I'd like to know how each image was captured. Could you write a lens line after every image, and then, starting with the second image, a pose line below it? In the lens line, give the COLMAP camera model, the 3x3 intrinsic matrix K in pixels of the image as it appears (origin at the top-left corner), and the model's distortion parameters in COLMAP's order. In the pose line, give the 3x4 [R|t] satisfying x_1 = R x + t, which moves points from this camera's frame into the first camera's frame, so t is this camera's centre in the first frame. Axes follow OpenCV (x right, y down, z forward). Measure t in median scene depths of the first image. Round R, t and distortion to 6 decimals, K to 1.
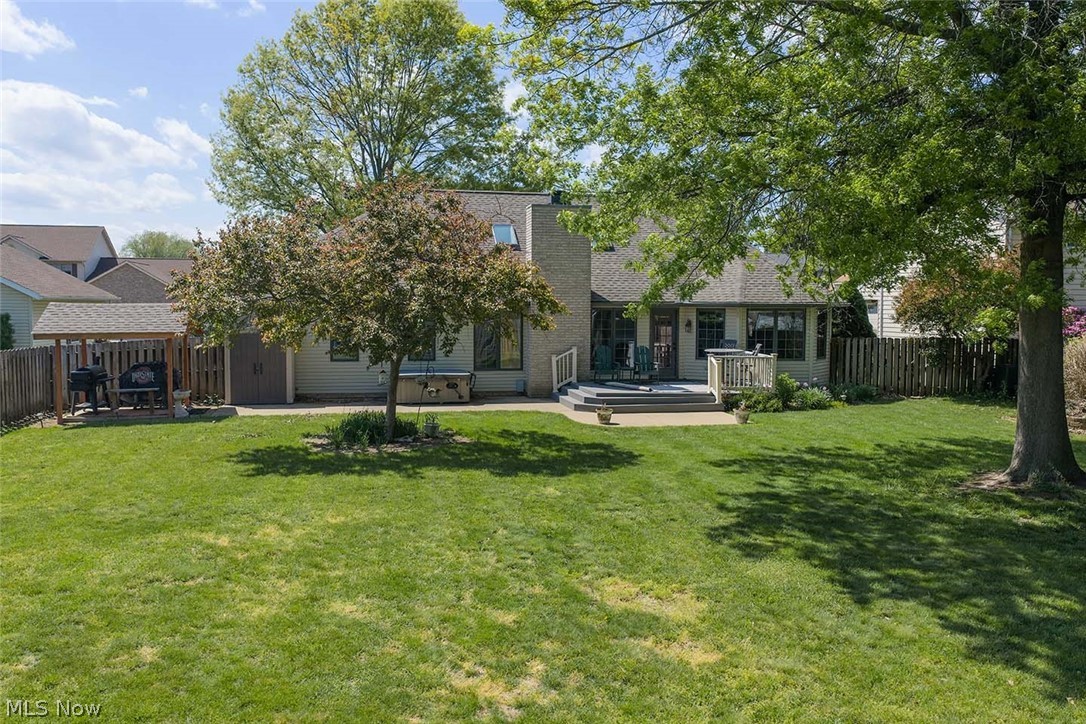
lens RADIAL K [[907.7, 0, 543.0], [0, 907.7, 362.0], [0, 0, 1]] dist [-0.001005, -0.005105]
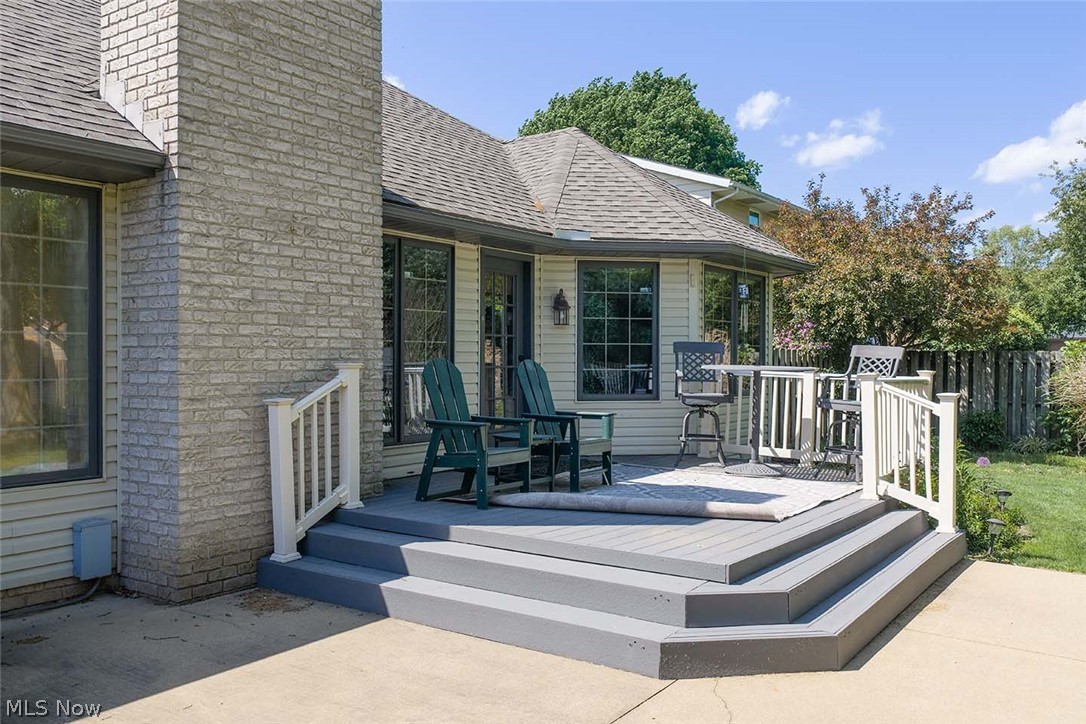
lens RADIAL K [[907.7, 0, 543.0], [0, 907.7, 362.0], [0, 0, 1]] dist [-0.001005, -0.005105]
pose [[0.730234, -0.008281, 0.683147, -0.095519], [0.050726, 0.997824, -0.042127, -0.003938], [-0.681312, 0.065415, 0.729064, 0.775887]]
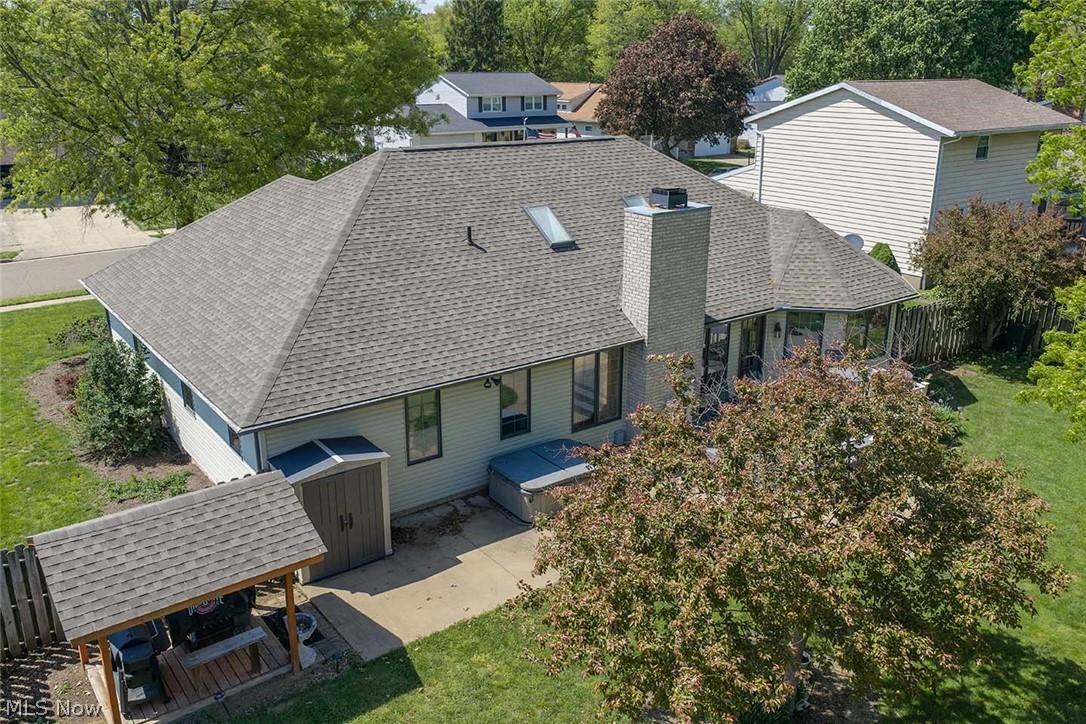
lens RADIAL K [[907.7, 0, 543.0], [0, 907.7, 362.0], [0, 0, 1]] dist [-0.001005, -0.005105]
pose [[0.913800, -0.129026, 0.385125, -0.386025], [0.030205, 0.967163, 0.252354, -0.241918], [-0.405039, -0.218969, 0.887691, 0.344747]]
